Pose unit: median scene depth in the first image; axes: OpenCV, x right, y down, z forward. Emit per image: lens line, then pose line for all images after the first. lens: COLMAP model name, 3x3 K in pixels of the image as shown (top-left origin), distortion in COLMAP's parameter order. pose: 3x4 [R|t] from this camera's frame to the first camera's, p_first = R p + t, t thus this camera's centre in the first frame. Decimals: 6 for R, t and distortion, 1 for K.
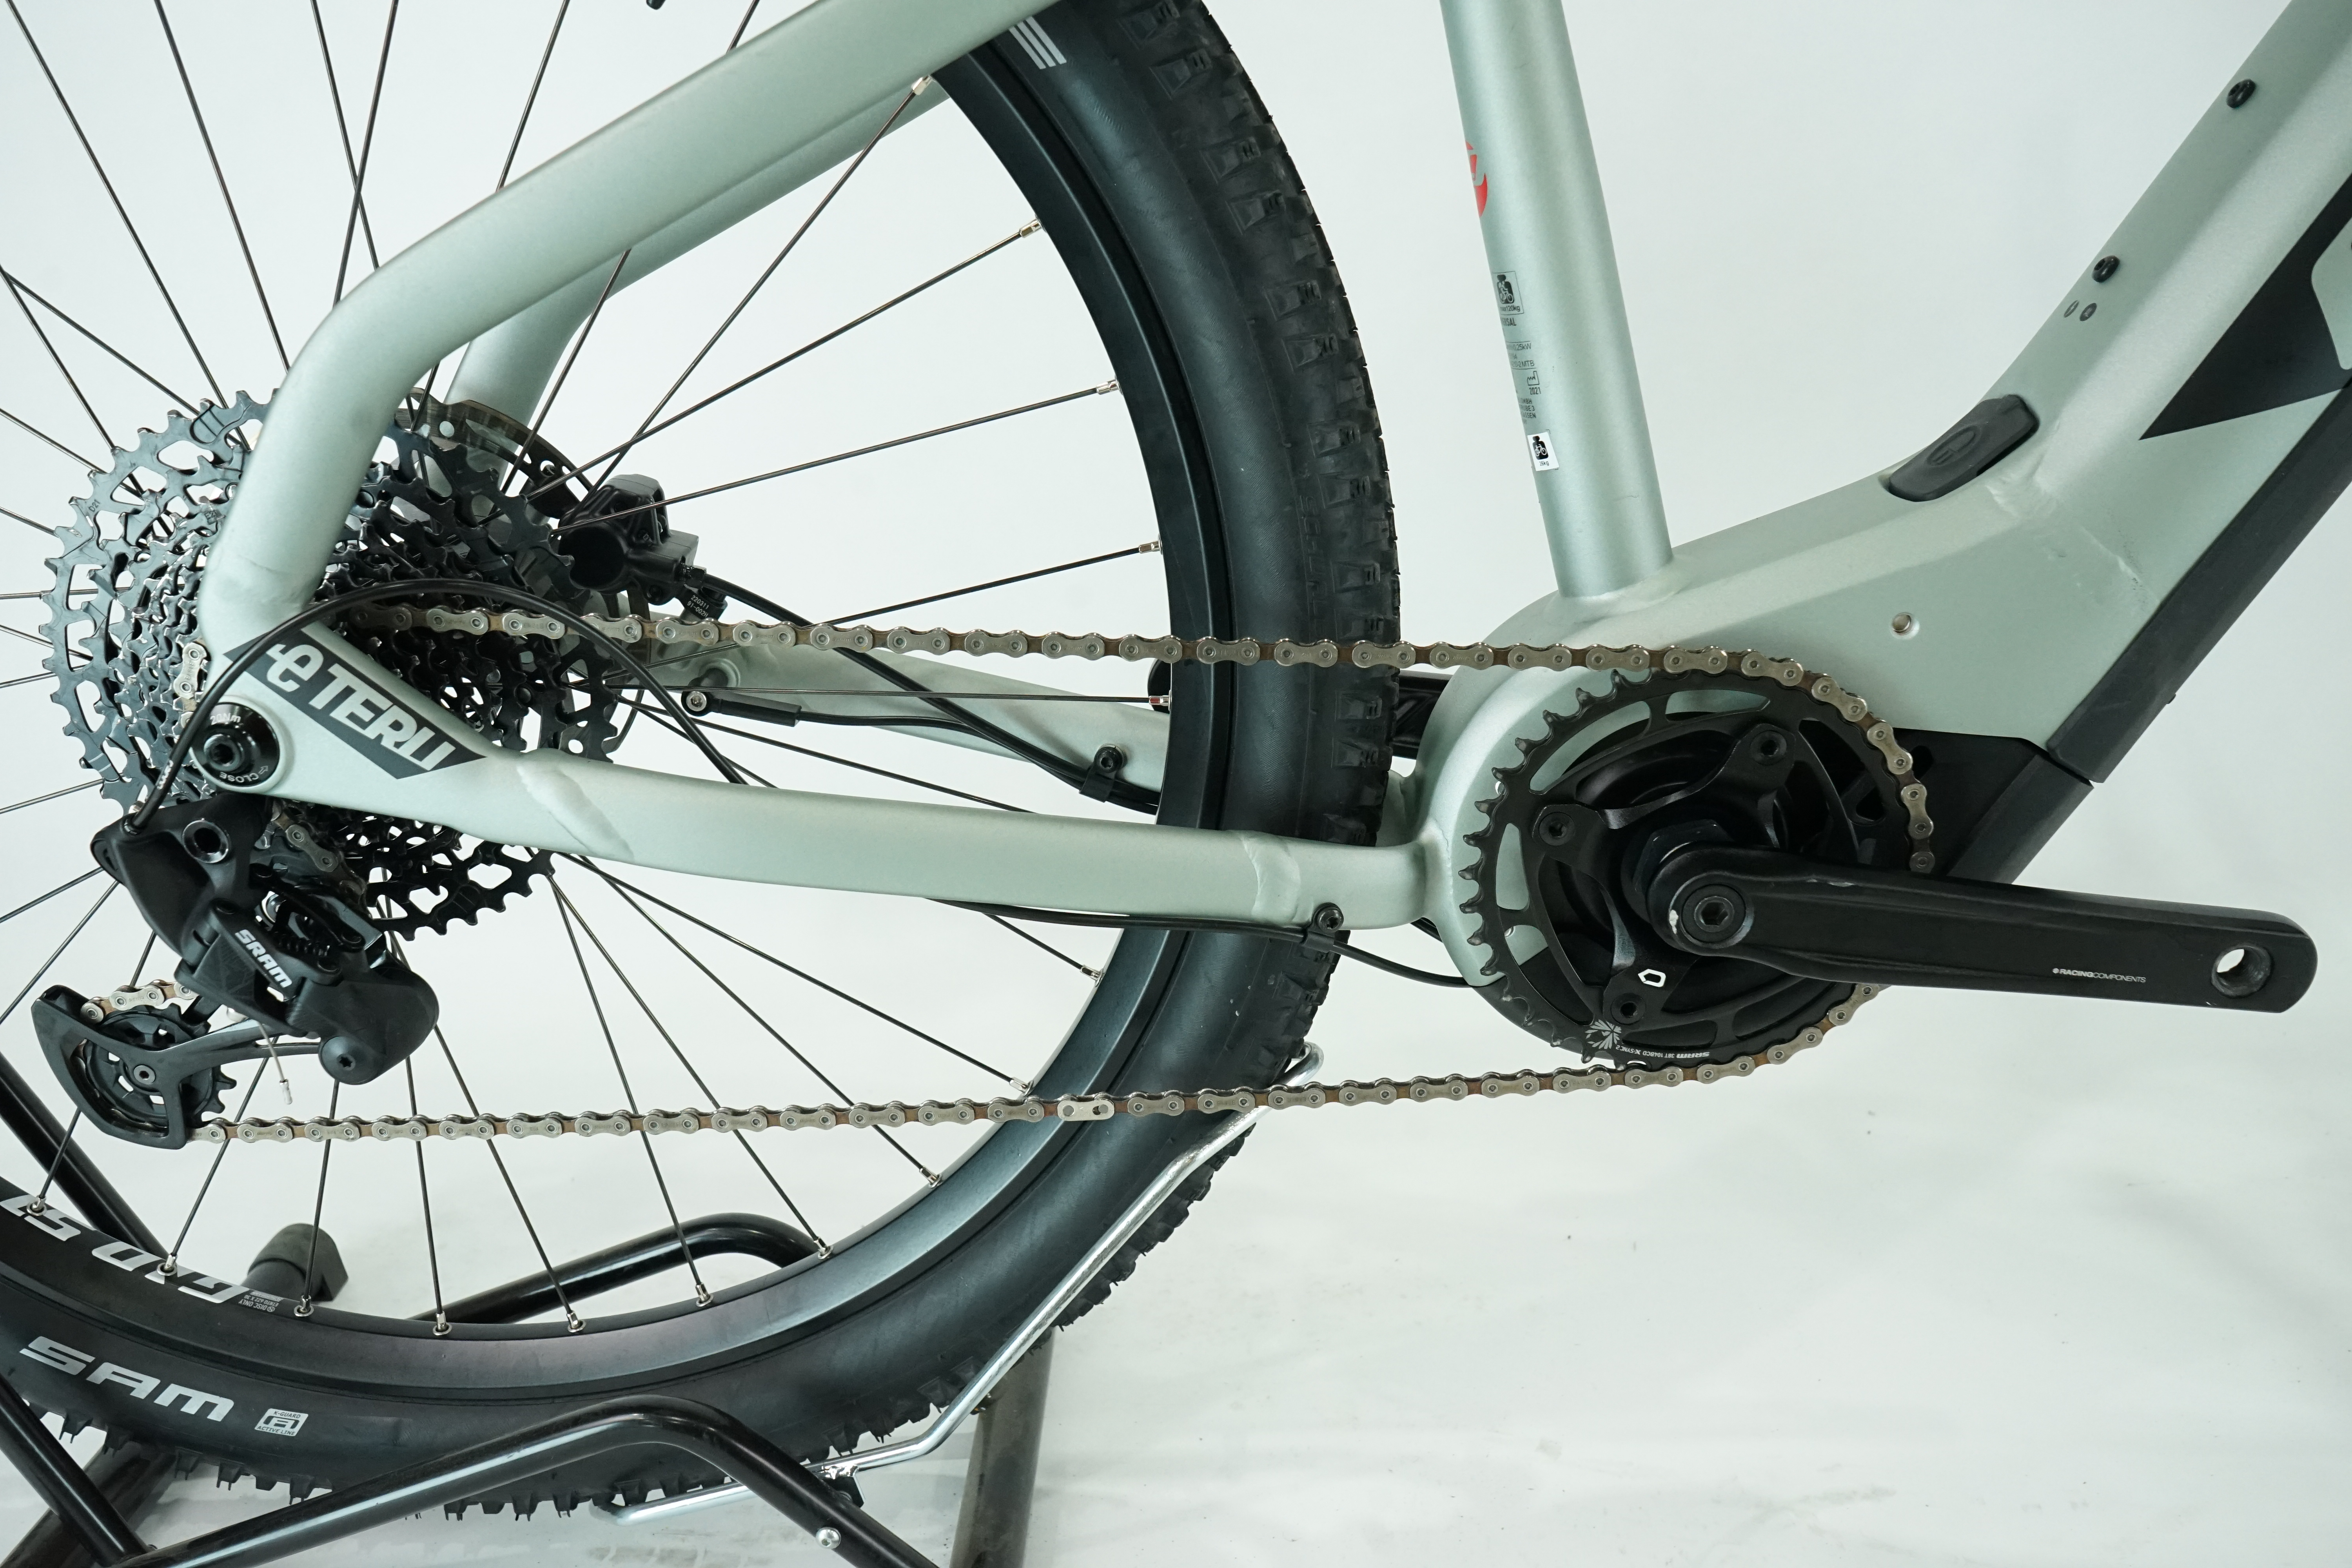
lens RADIAL K [[1899.2, 0, 1176.0], [0, 1899.2, 784.0], [0, 0, 1]] dist [-0.007070, -0.000463]
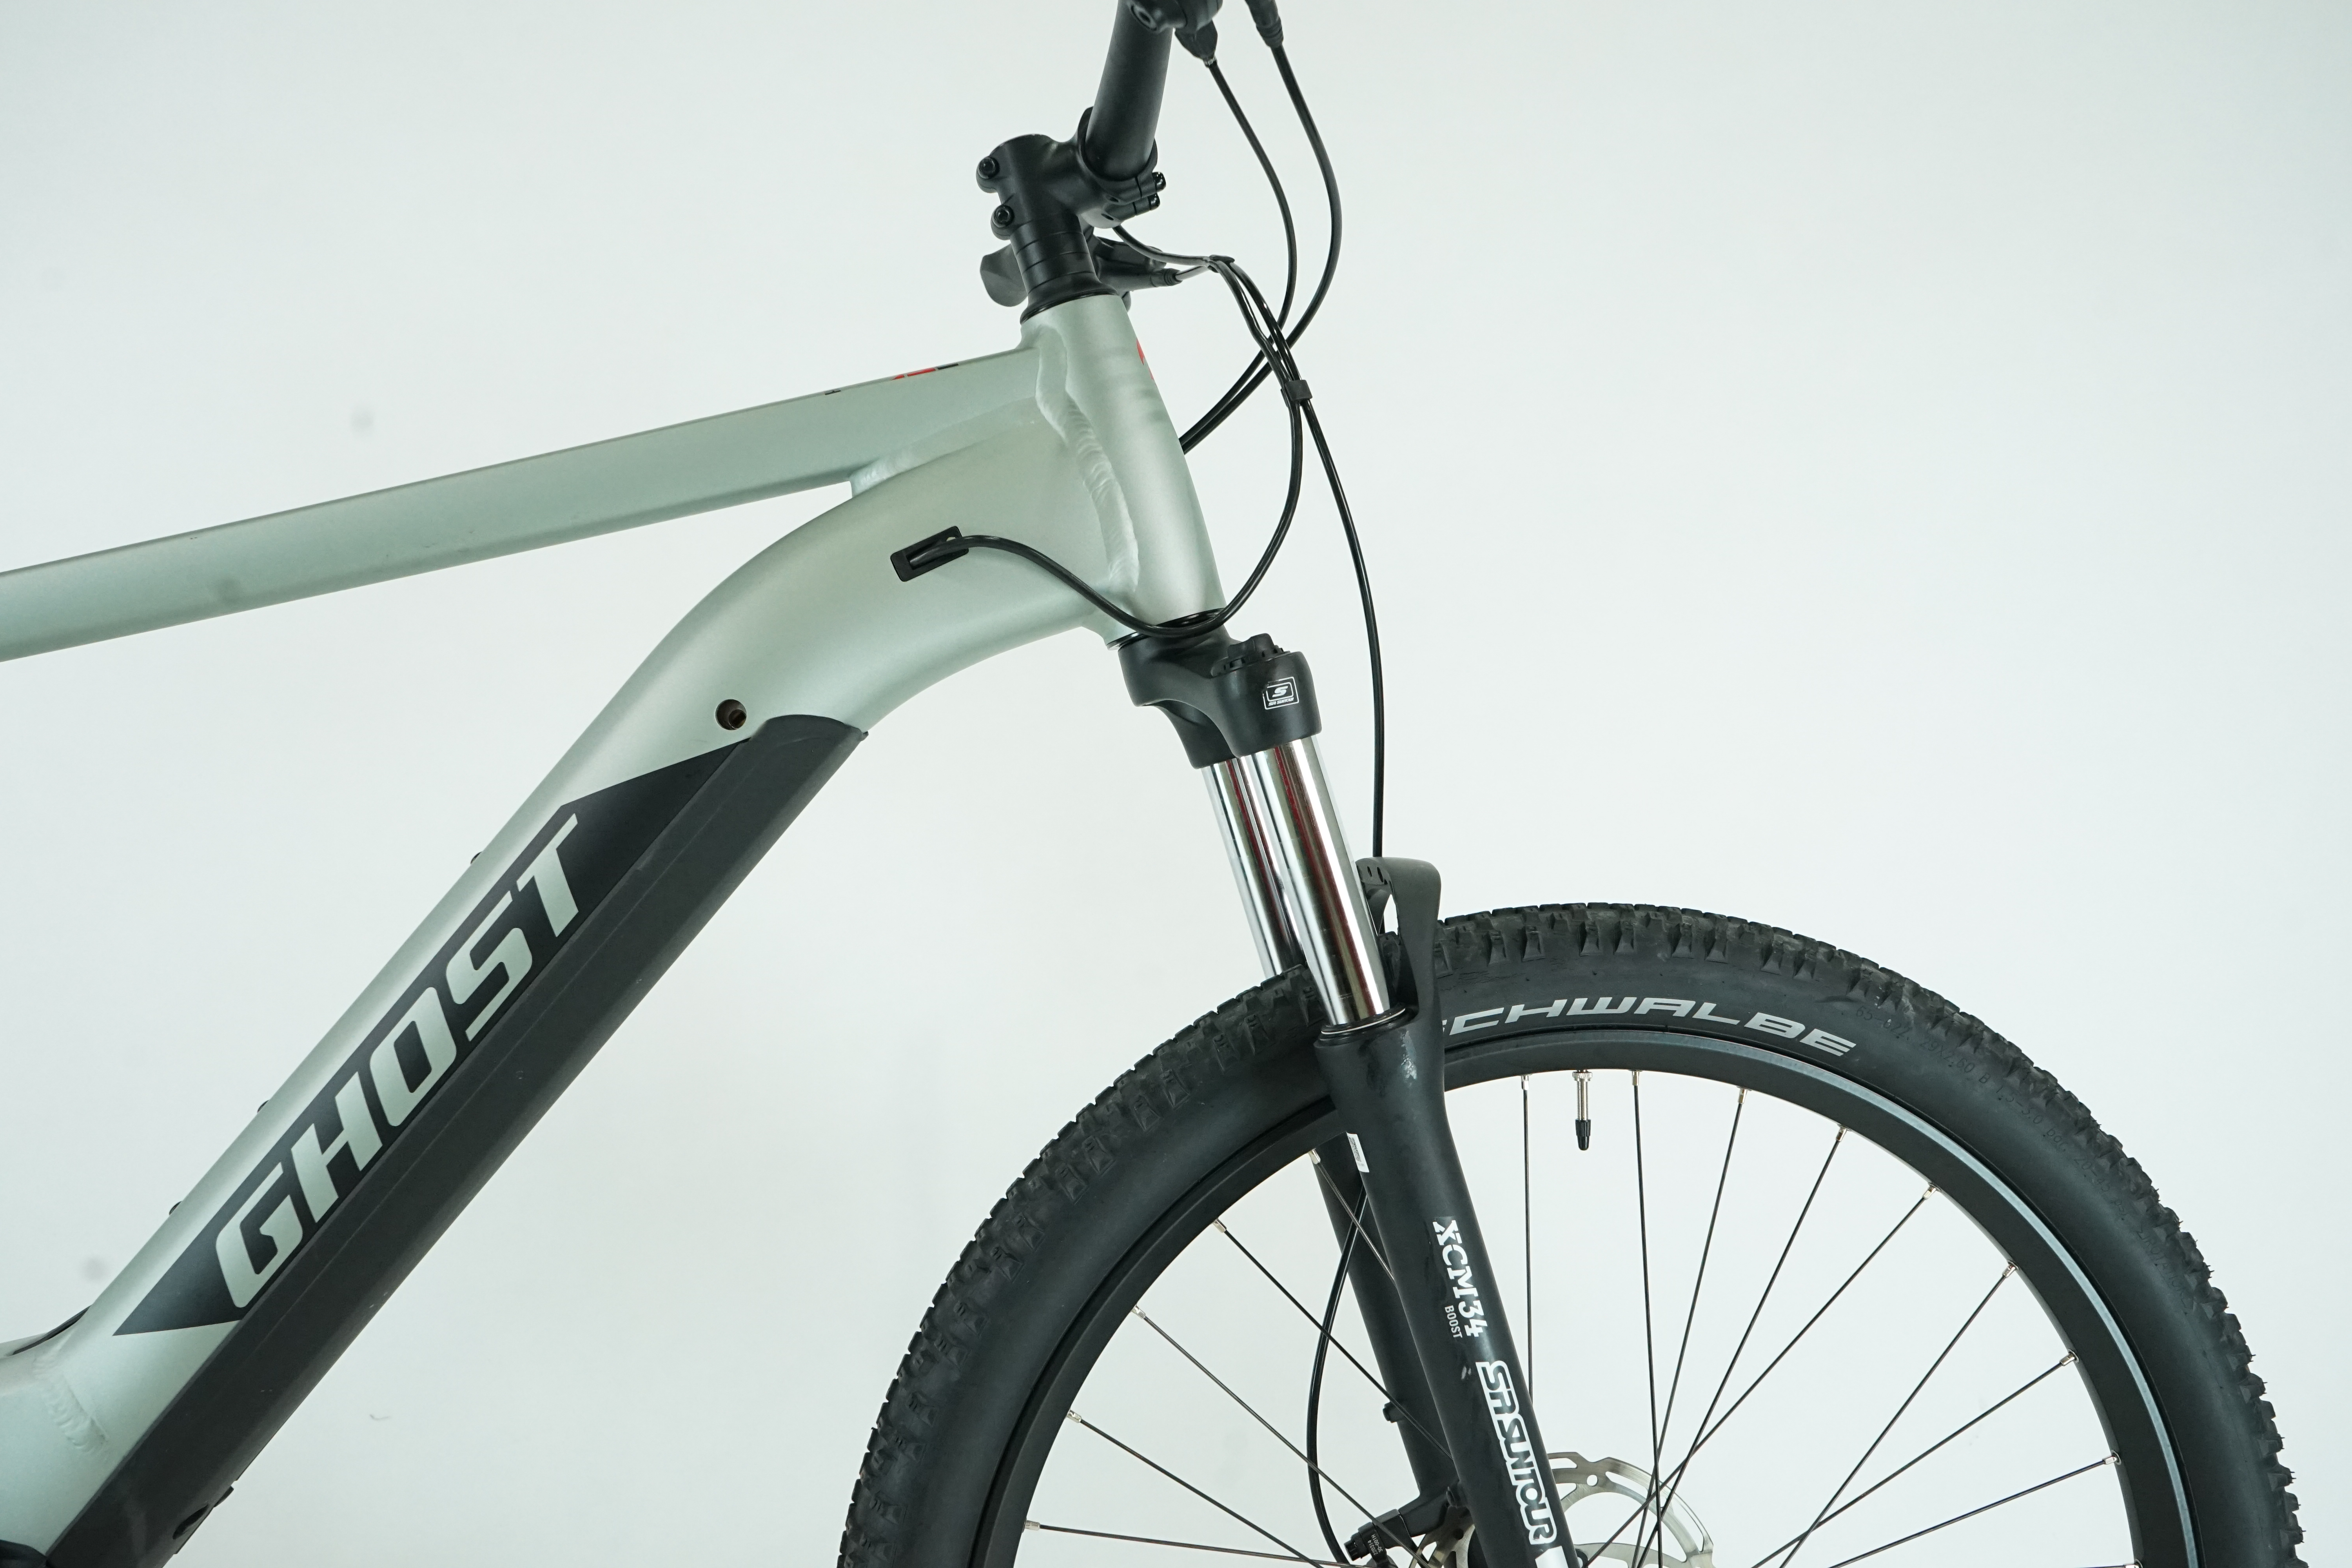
lens RADIAL K [[1899.2, 0, 1176.0], [0, 1899.2, 784.0], [0, 0, 1]] dist [-0.007070, -0.000463]
pose [[0.987953, 0.152068, 0.028709, 1.133514], [-0.132554, 0.927275, -0.350128, -0.167341], [-0.079864, 0.342105, 0.936262, -0.510981]]
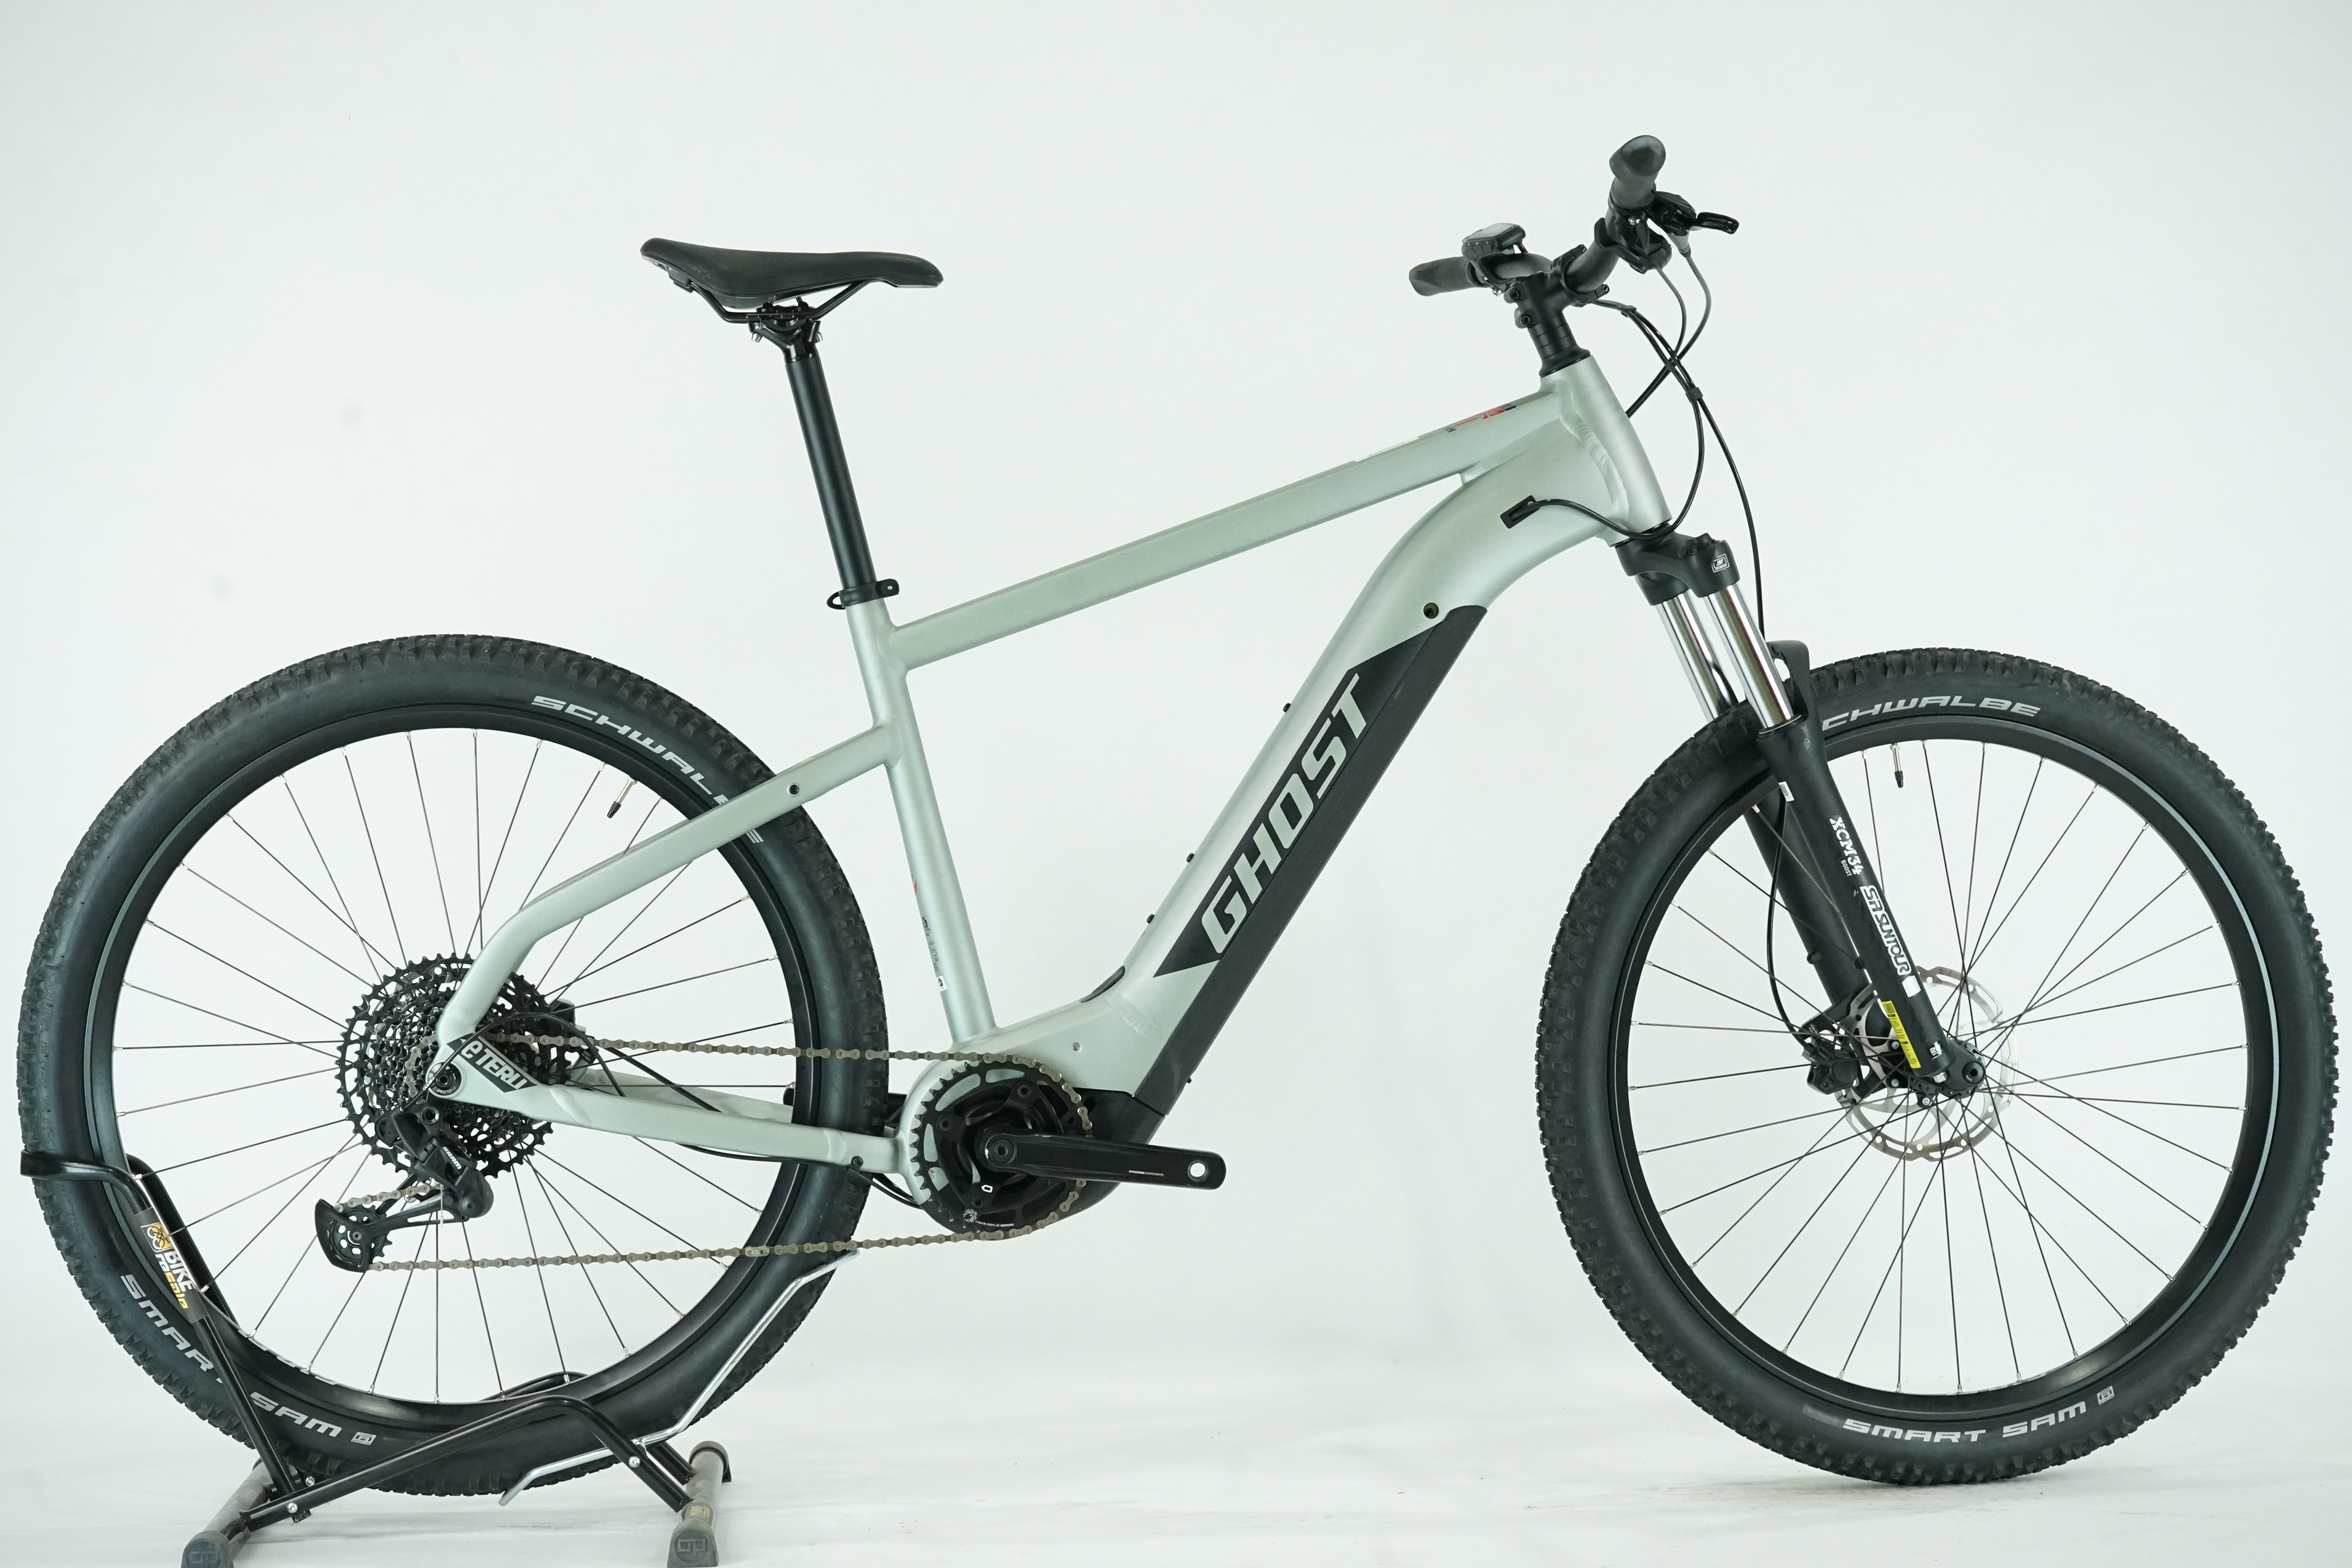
lens RADIAL K [[4319.0, 0, 1176.0], [0, 4319.0, 784.0], [0, 0, 1]] dist [0.007631, 0.228281]
pose [[0.995807, 0.017211, 0.089842, -0.023130], [0.011730, 0.950006, -0.312010, 1.410229], [-0.090721, 0.311756, 0.945821, -4.693436]]
